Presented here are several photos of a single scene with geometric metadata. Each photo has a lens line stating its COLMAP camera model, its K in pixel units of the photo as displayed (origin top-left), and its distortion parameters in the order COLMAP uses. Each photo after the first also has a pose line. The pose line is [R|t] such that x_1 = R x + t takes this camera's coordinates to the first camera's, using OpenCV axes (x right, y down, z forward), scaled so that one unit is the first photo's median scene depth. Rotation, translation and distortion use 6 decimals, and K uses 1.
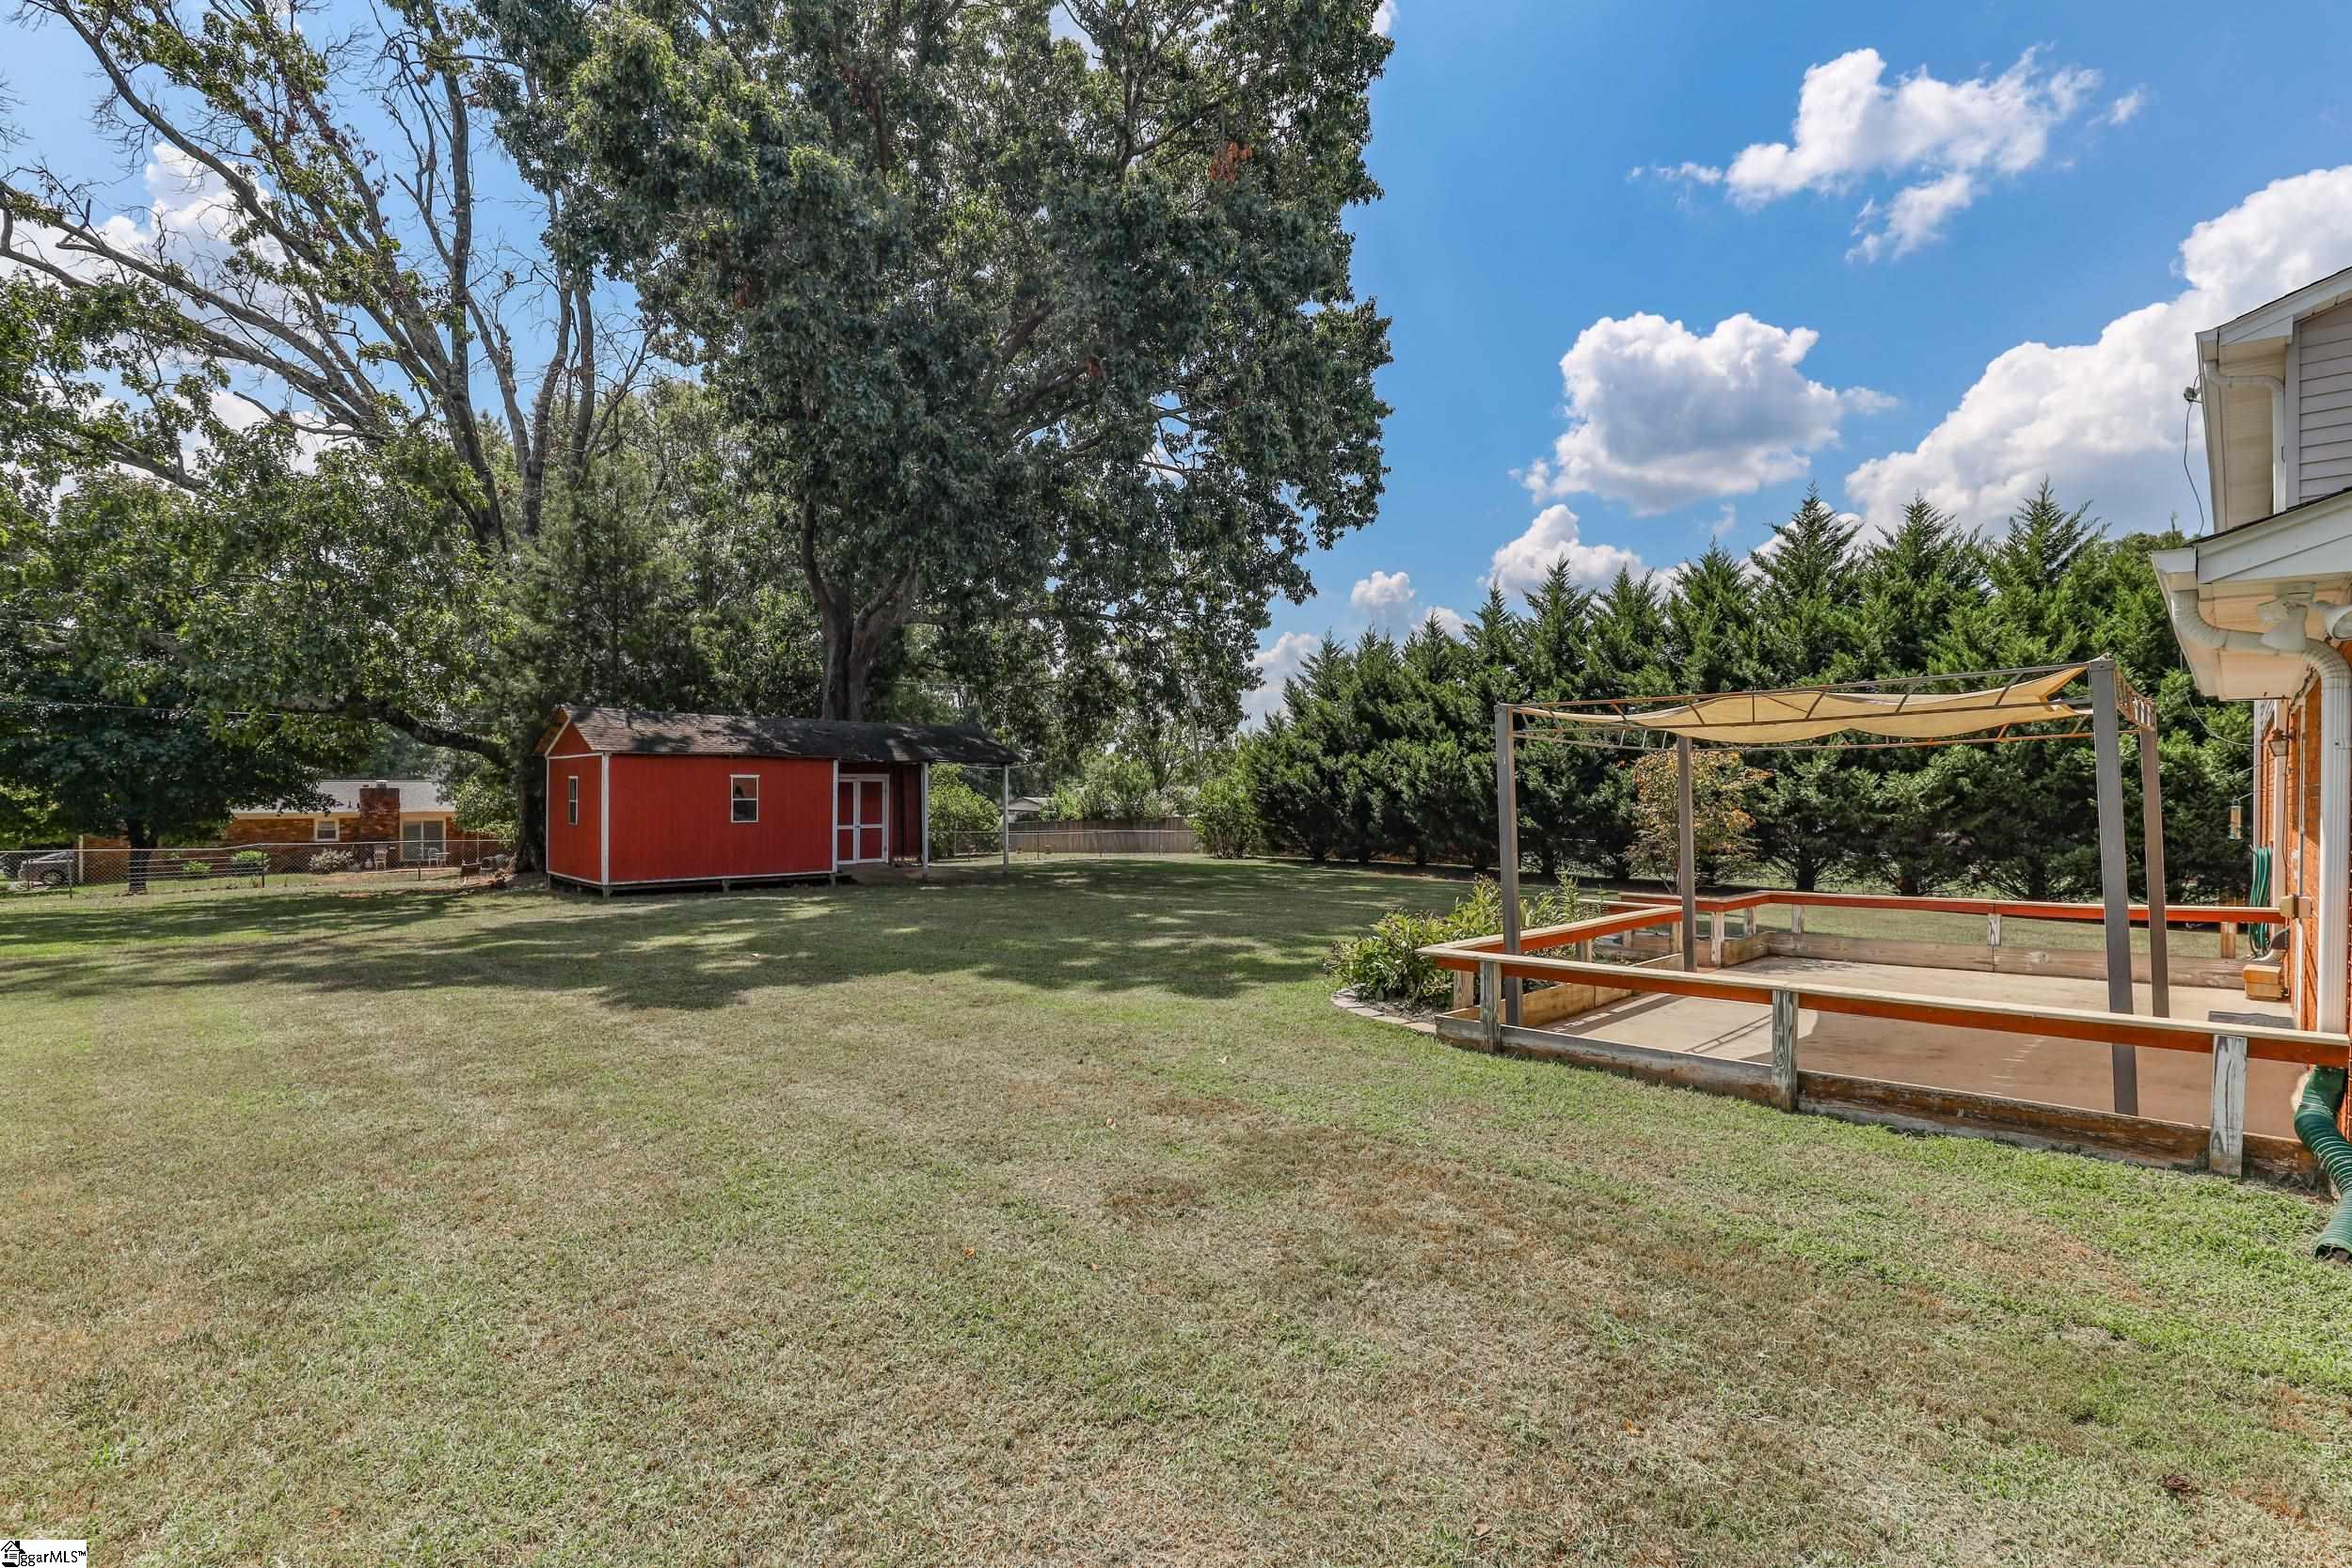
lens RADIAL K [[1069.5, 0, 1183.9], [0, 1069.5, 789.6], [0, 0, 1]] dist [-0.037877, 0.007939]
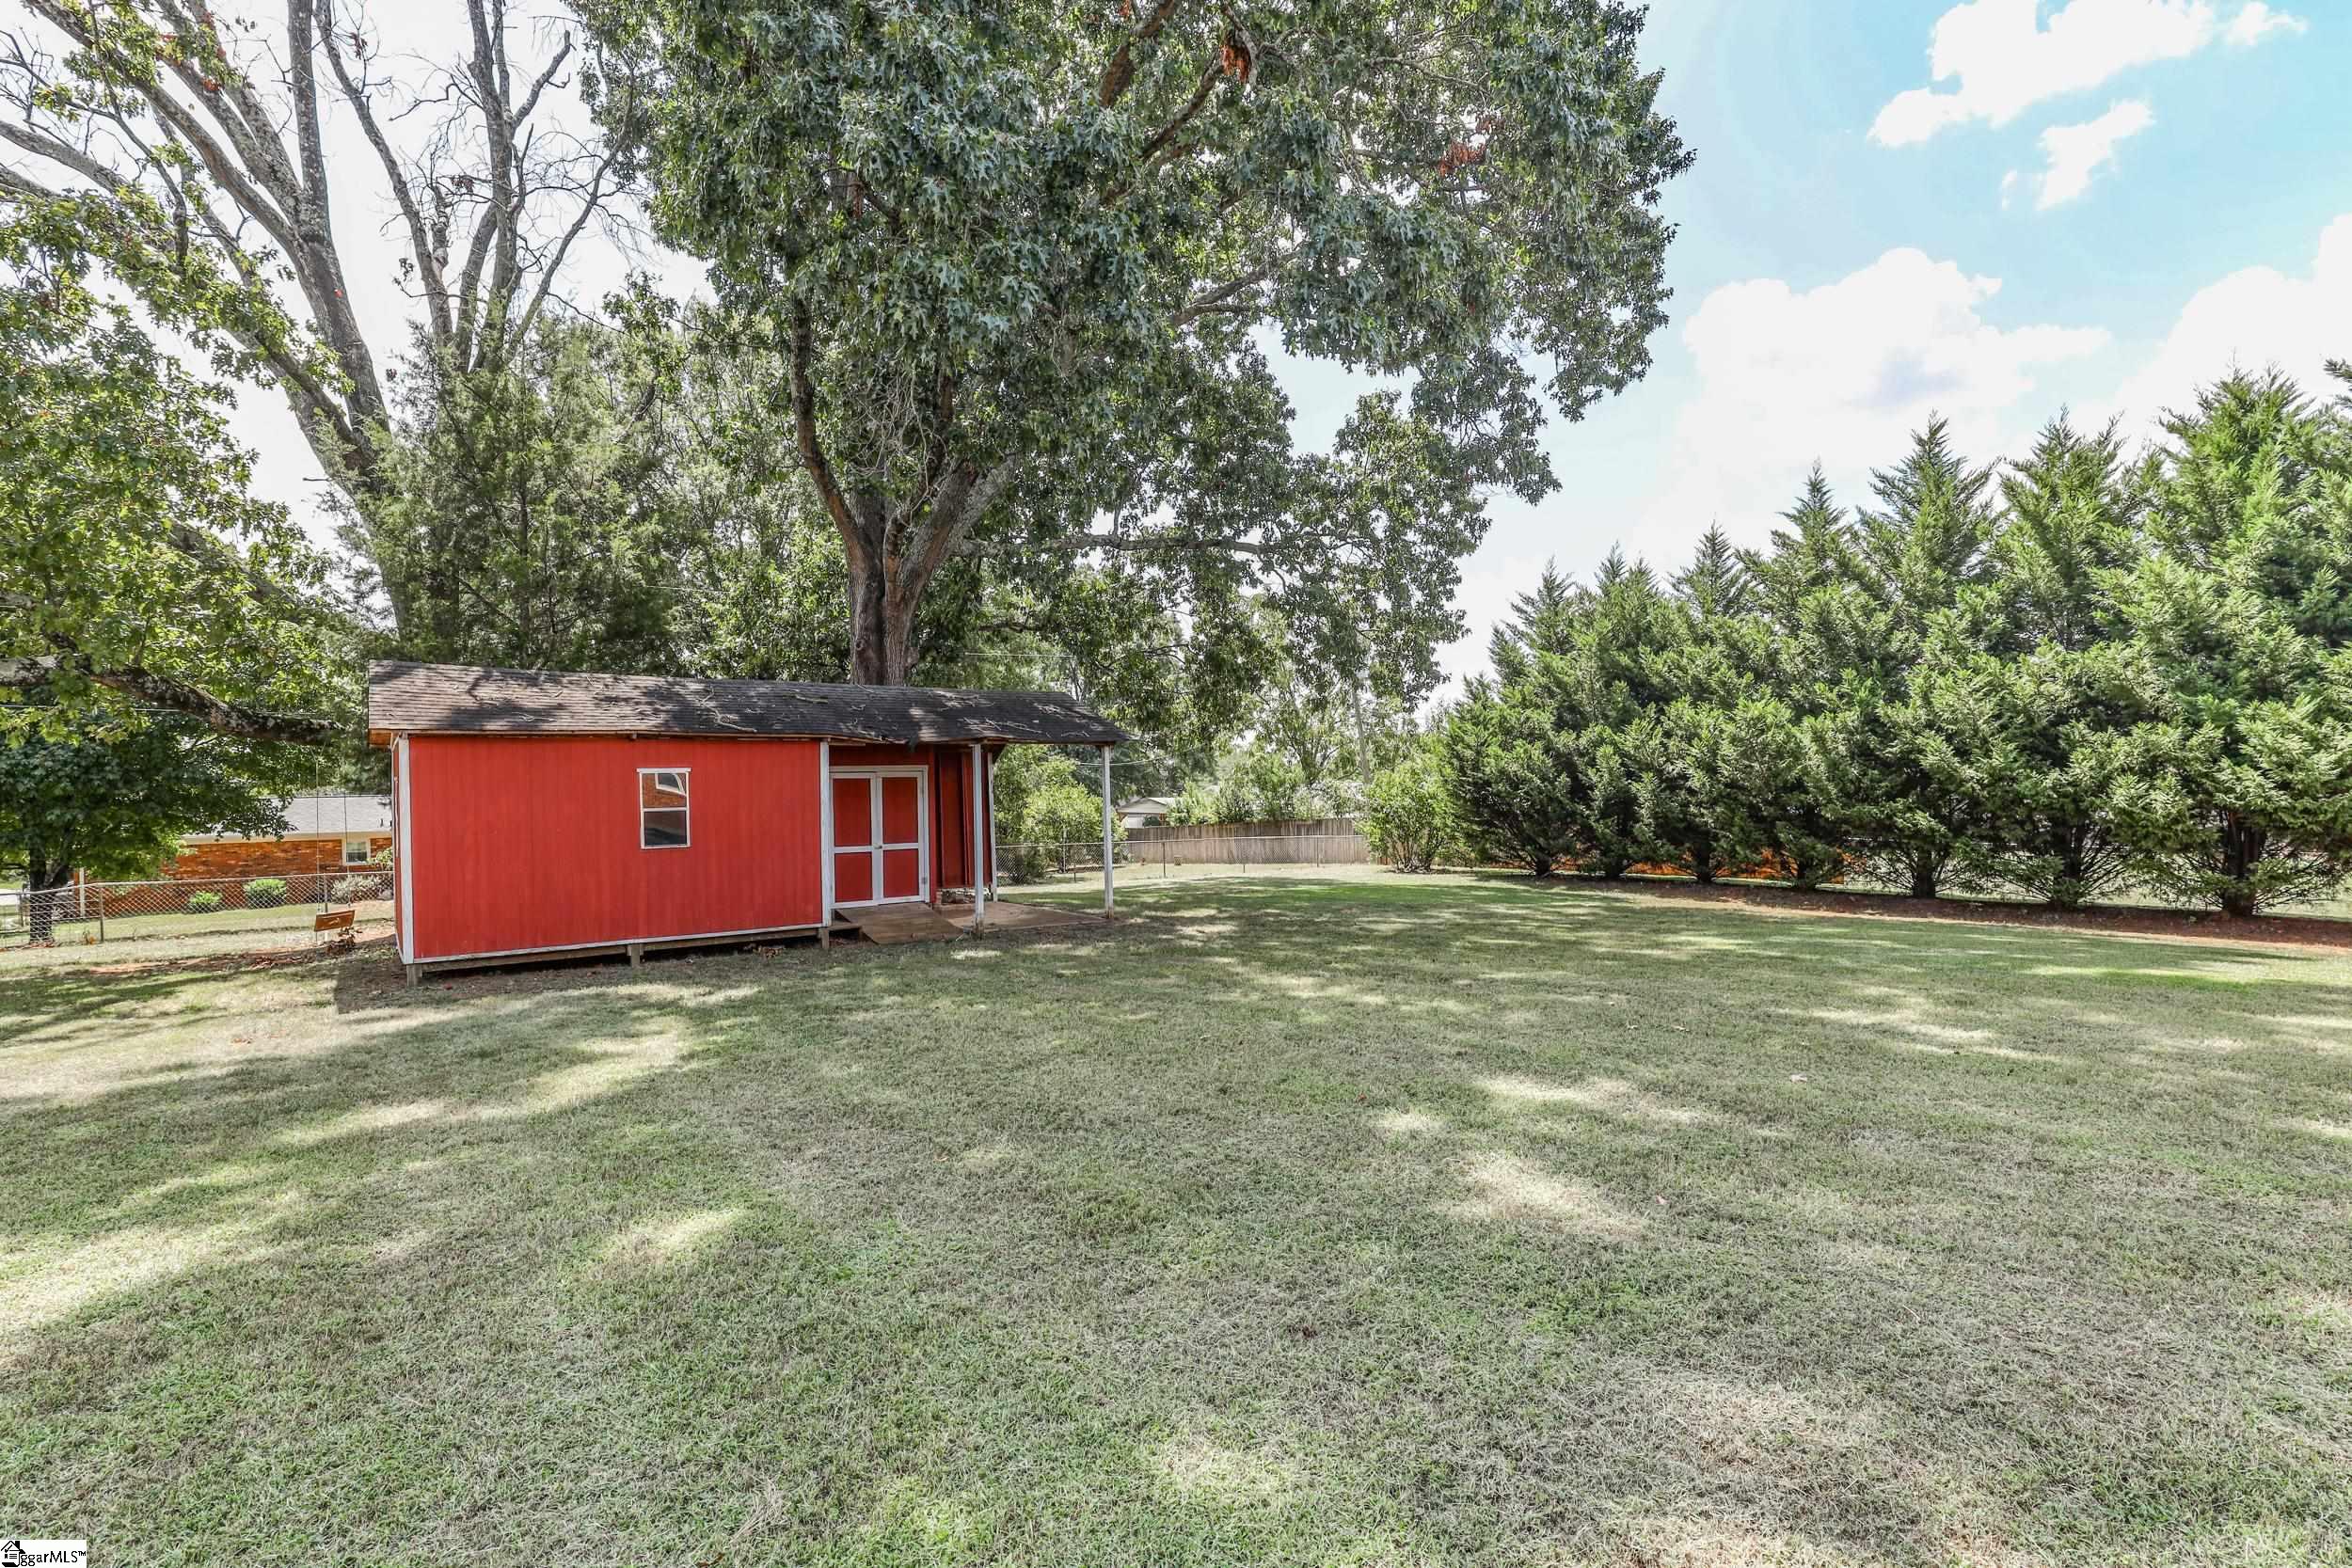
lens RADIAL K [[1069.5, 0, 1183.9], [0, 1069.5, 789.6], [0, 0, 1]] dist [-0.037877, 0.007939]
pose [[0.992387, -0.022174, -0.121144, -0.031465], [0.022242, 0.999752, -0.000785, 0.003087], [0.121131, -0.001915, 0.992635, 0.273254]]
